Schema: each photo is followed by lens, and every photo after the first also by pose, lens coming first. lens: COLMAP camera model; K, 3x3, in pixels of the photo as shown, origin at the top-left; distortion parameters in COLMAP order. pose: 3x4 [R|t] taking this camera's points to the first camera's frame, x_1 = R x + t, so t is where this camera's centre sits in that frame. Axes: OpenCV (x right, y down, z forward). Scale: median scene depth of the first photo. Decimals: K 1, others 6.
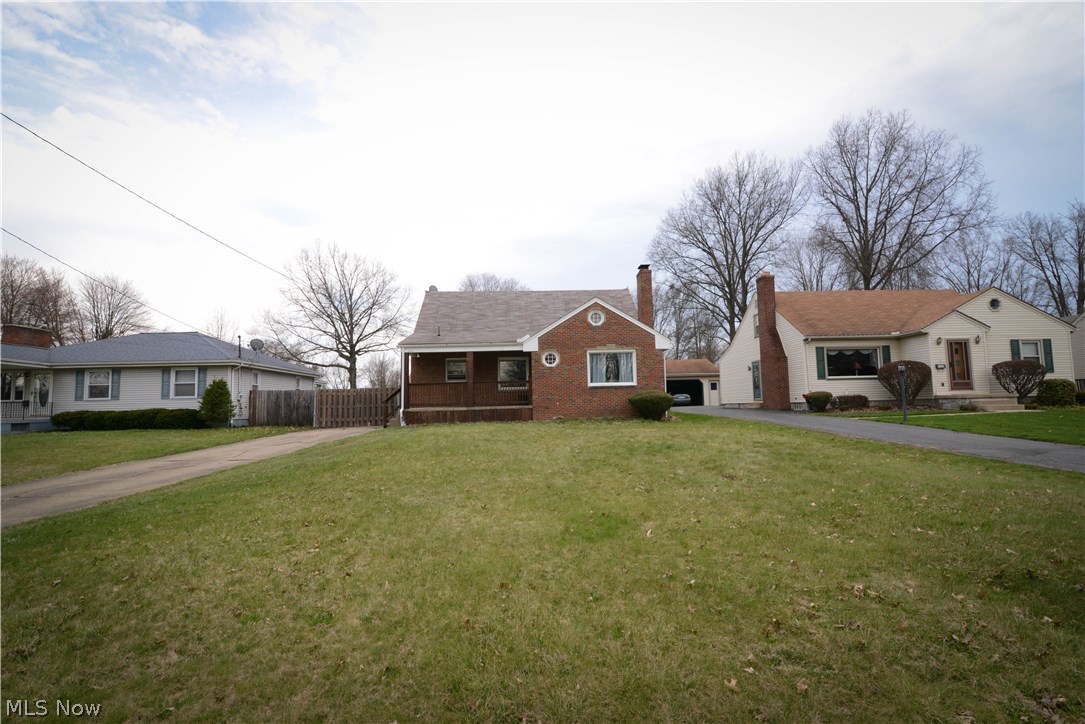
lens RADIAL K [[497.1, 0, 542.3], [0, 497.1, 367.7], [0, 0, 1]] dist [-0.020244, 0.001228]
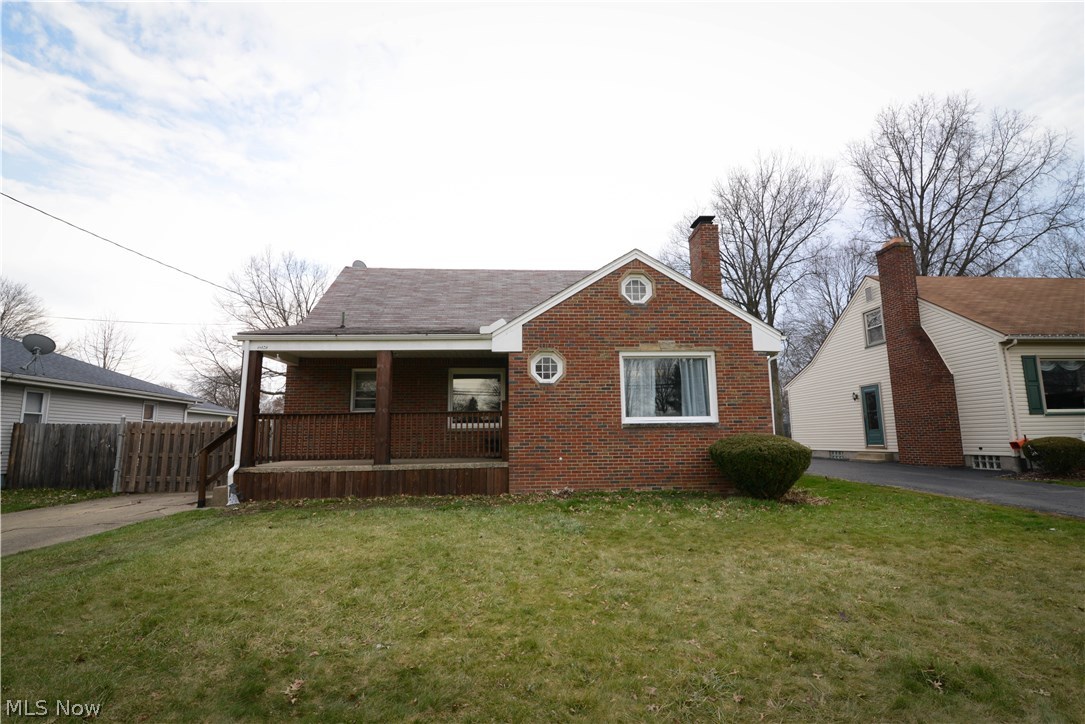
lens RADIAL K [[497.1, 0, 542.3], [0, 497.1, 367.7], [0, 0, 1]] dist [-0.020244, 0.001228]
pose [[0.999566, 0.013179, 0.026353, -0.000945], [-0.011348, 0.997590, -0.068446, 0.015527], [-0.027192, 0.068118, 0.997307, 0.477681]]
